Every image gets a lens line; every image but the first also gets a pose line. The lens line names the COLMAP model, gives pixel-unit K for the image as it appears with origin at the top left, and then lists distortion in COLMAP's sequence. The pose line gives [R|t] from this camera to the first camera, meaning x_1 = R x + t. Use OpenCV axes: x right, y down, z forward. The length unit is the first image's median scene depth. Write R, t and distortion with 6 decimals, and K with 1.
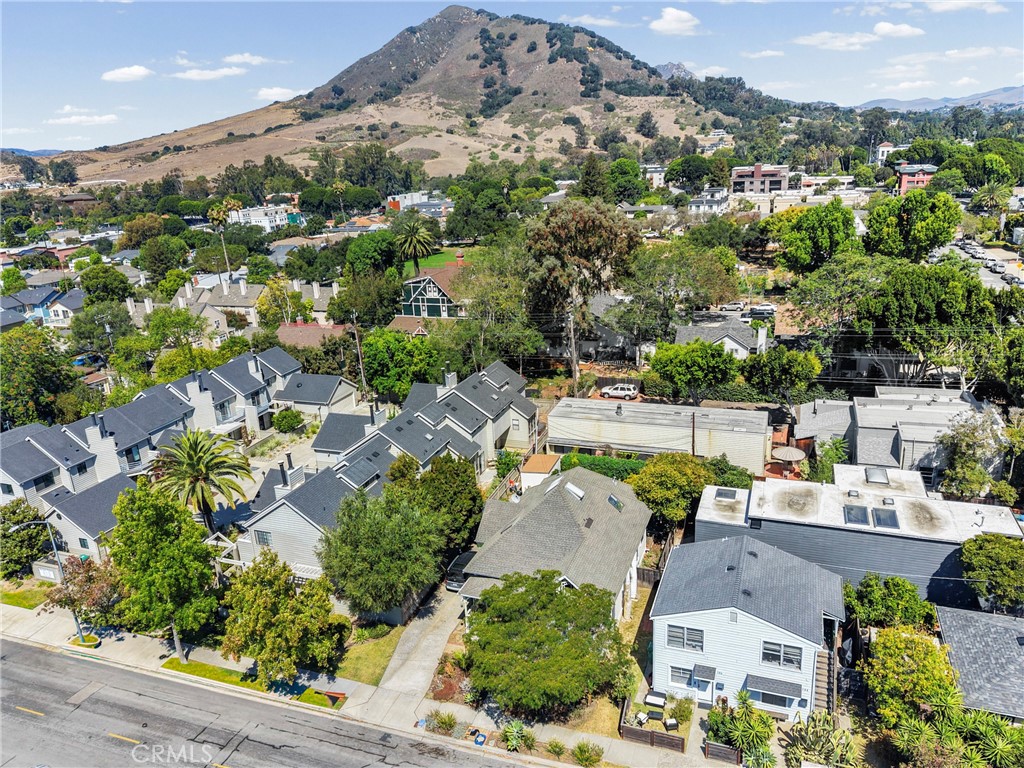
lens RADIAL K [[708.2, 0, 500.2], [0, 708.2, 382.8], [0, 0, 1]] dist [-0.003386, -0.004199]
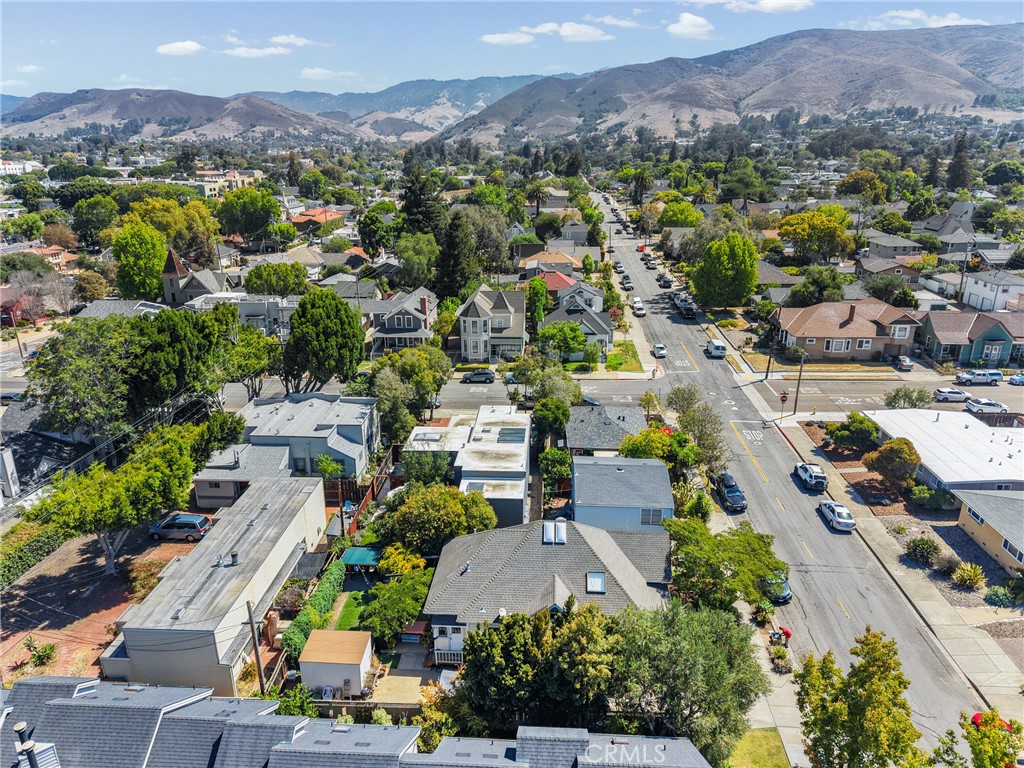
lens RADIAL K [[690.4, 0, 512.0], [0, 690.4, 384.0], [0, 0, 1]] dist [0.000163, -0.005959]
pose [[-0.307769, -0.243787, 0.919699, -0.417841], [0.318040, 0.884657, 0.340928, -0.215350], [-0.896732, 0.397428, -0.194736, 0.686879]]
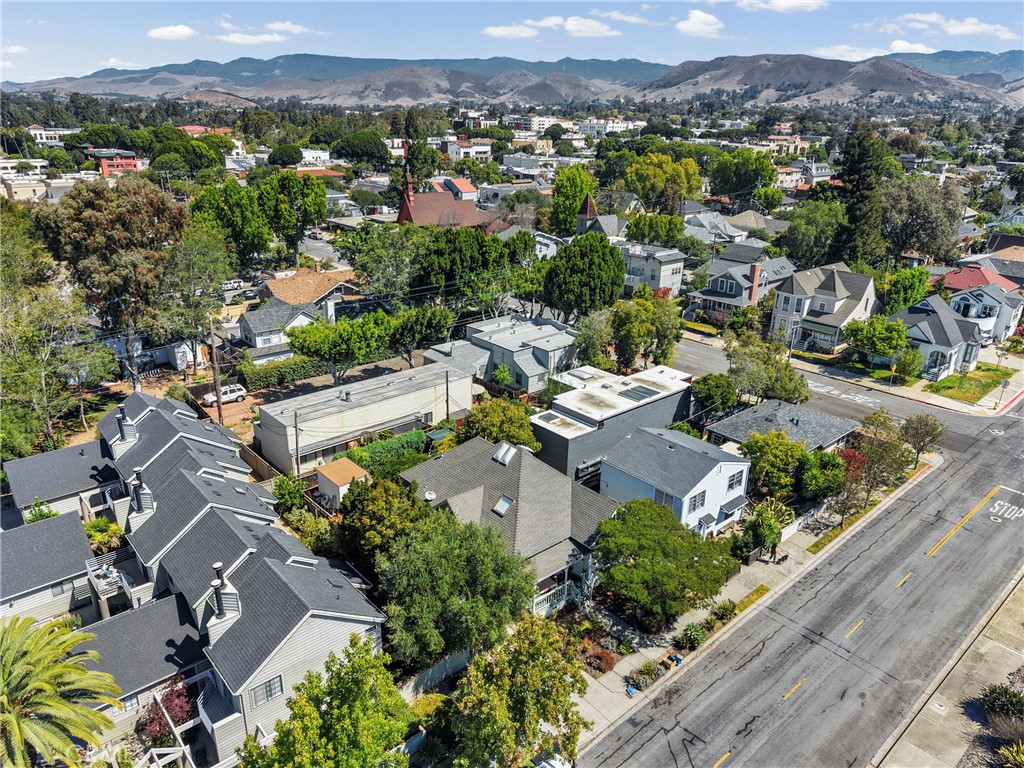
lens RADIAL K [[708.2, 0, 500.2], [0, 708.2, 382.8], [0, 0, 1]] dist [-0.003386, -0.004199]
pose [[0.467085, -0.248759, 0.848499, -0.448397], [0.233285, 0.960279, 0.153110, -0.062911], [-0.852883, 0.126427, 0.506563, 0.286726]]
